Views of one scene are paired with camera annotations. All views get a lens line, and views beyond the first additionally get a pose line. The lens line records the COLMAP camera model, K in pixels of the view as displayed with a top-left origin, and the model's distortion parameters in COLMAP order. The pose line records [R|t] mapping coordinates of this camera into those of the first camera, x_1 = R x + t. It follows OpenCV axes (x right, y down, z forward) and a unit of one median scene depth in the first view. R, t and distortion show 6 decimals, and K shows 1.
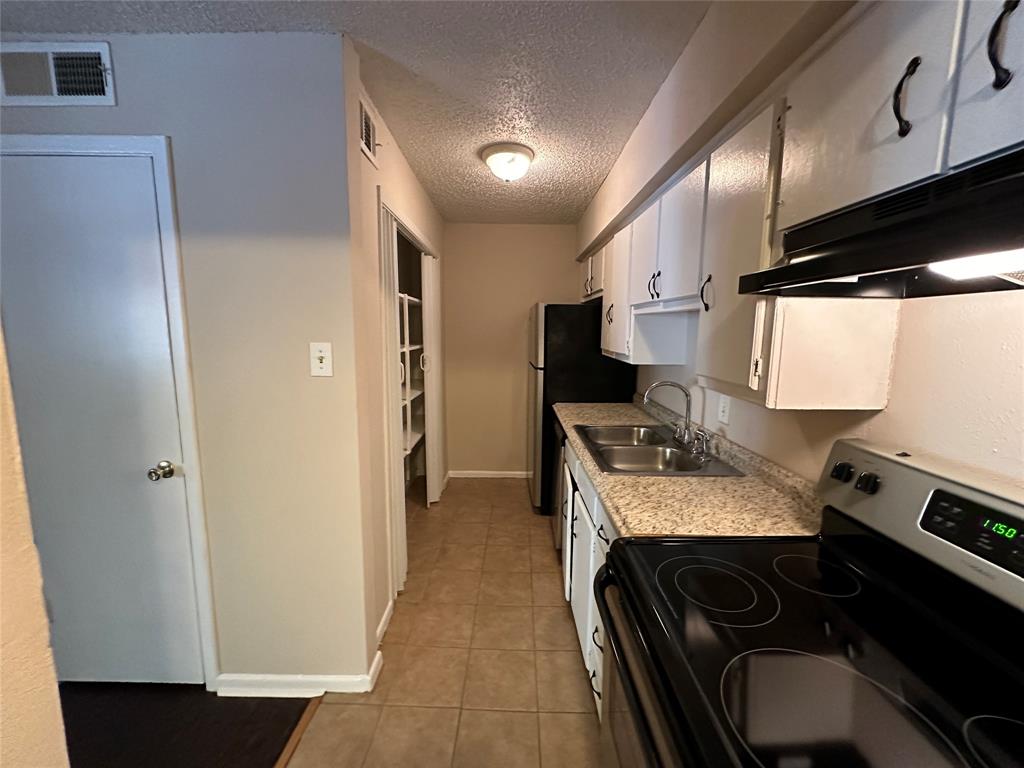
lens RADIAL K [[406.8, 0, 513.5], [0, 406.8, 386.2], [0, 0, 1]] dist [0.003534, -0.000001]
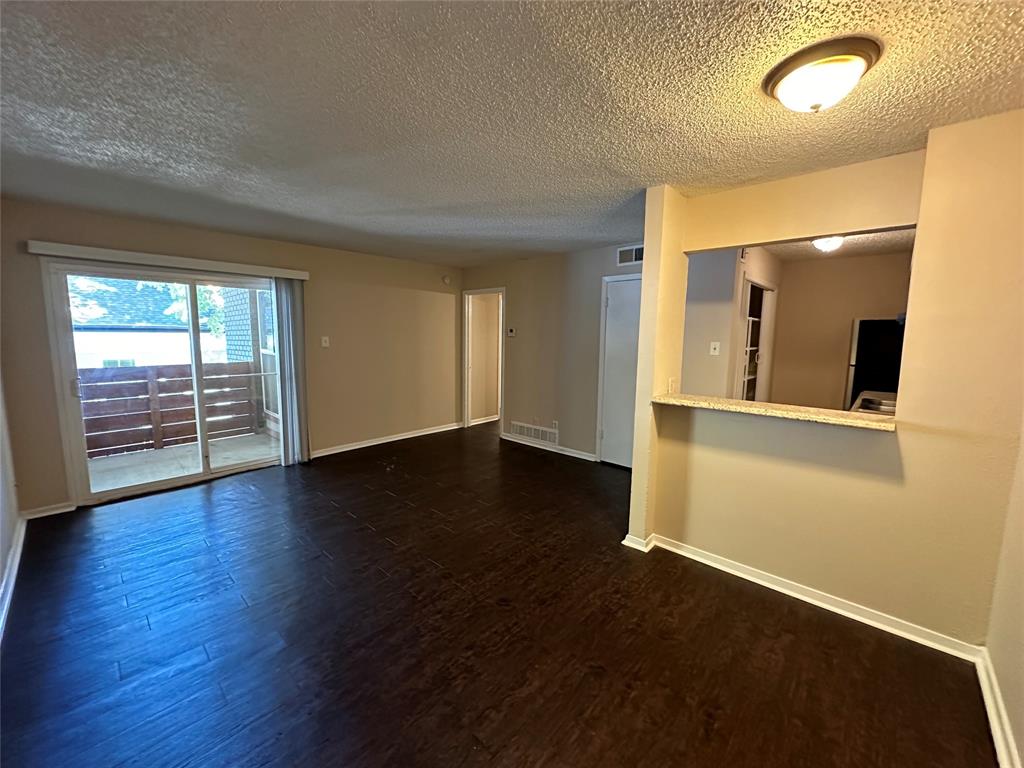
lens RADIAL K [[406.8, 0, 510.4], [0, 406.8, 382.0], [0, 0, 1]] dist [0.003534, -0.000001]
pose [[0.728192, 0.080187, -0.680666, 0.252293], [-0.100410, 0.994898, 0.009784, 0.178332], [0.677978, 0.061221, 0.732528, -1.250973]]
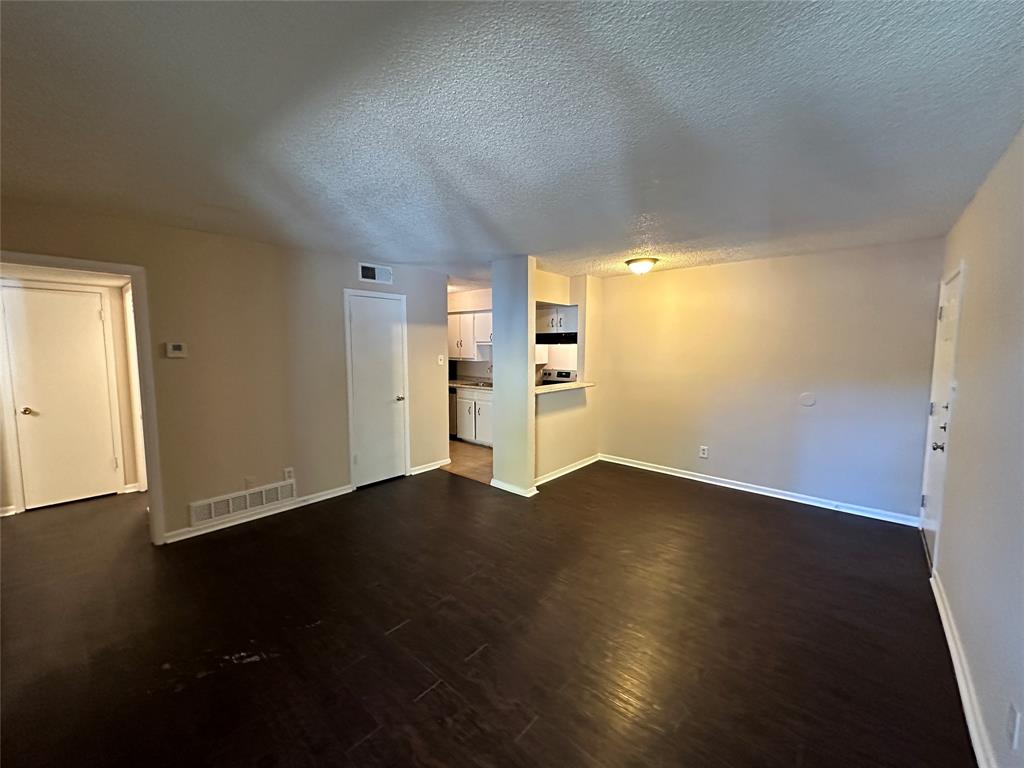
lens RADIAL K [[406.8, 0, 509.2], [0, 406.8, 379.4], [0, 0, 1]] dist [0.003534, -0.000001]
pose [[0.663004, -0.068740, 0.745453, -1.931272], [0.111376, 0.993751, -0.007422, 0.136096], [-0.740284, 0.087946, 0.666517, -1.241468]]
